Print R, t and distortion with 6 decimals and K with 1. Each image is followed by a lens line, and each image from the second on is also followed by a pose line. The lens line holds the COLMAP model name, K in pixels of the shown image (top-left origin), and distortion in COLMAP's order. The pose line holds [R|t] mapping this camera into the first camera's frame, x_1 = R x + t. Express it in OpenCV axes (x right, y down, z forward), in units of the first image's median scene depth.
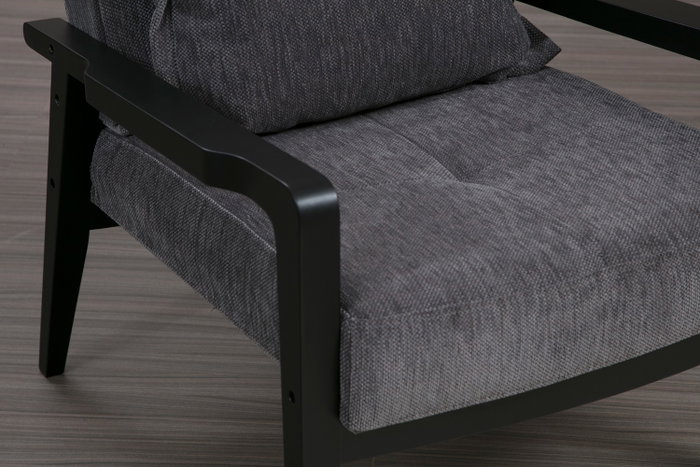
lens RADIAL K [[1983.5, 0, 349.8], [0, 1983.5, 234.1], [0, 0, 1]] dist [0.492820, 0.000000]
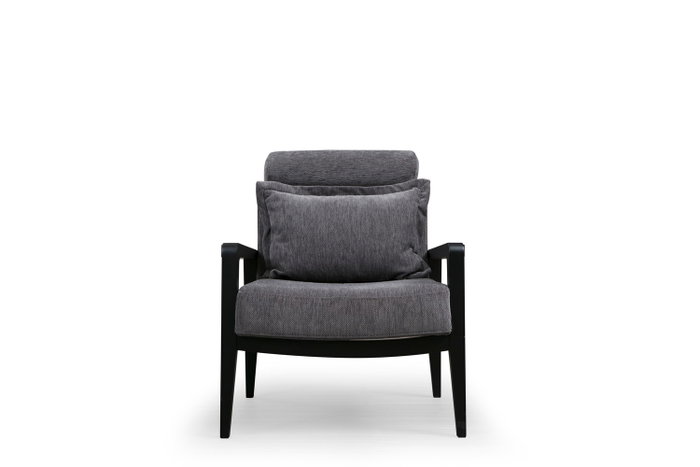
lens RADIAL K [[1413.7, 0, 350.2], [0, 1413.7, 234.0], [0, 0, 1]] dist [0.396300, 0.000000]
pose [[0.854165, 0.003774, -0.519989, 1.017353], [-0.216381, 0.911868, -0.348822, 0.545653], [0.472845, 0.410467, 0.779702, -0.478563]]
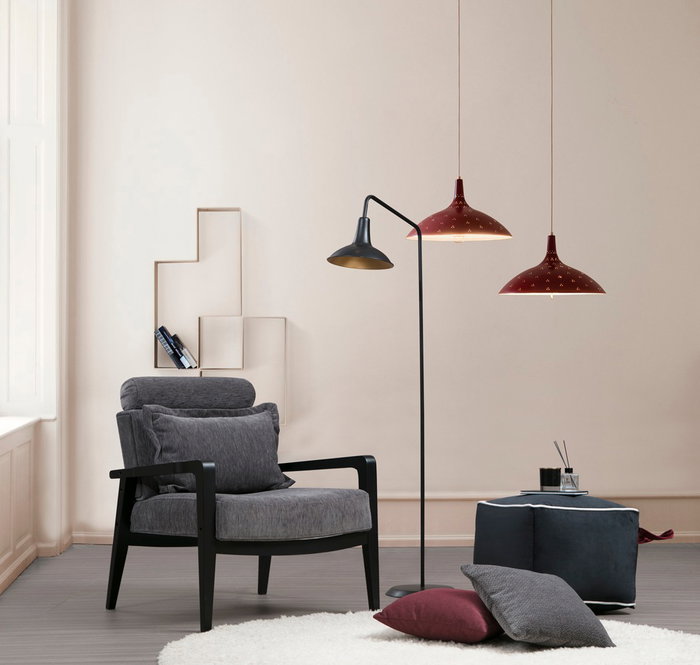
lens RADIAL K [[1611.0, 0, 369.8], [0, 1611.0, 402.4], [0, 0, 1]] dist [0.412667, 0.000000]
pose [[0.997293, -0.014753, 0.072030, 0.049899], [0.044732, 0.899243, -0.435157, 0.903133], [-0.058353, 0.437201, 0.897469, -1.265752]]
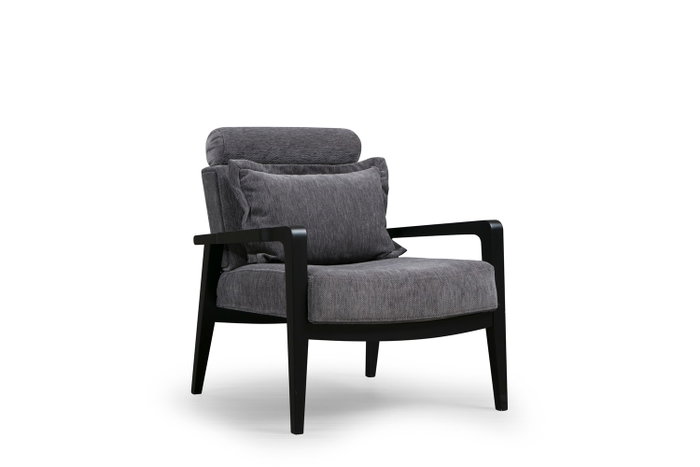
lens RADIAL K [[1413.7, 0, 349.4], [0, 1413.7, 232.7], [0, 0, 1]] dist [0.396300, 0.000000]
pose [[0.999497, -0.014249, -0.028334, 0.091344], [0.002057, 0.920631, -0.390427, 0.625370], [0.031648, 0.390173, 0.920198, -0.684973]]
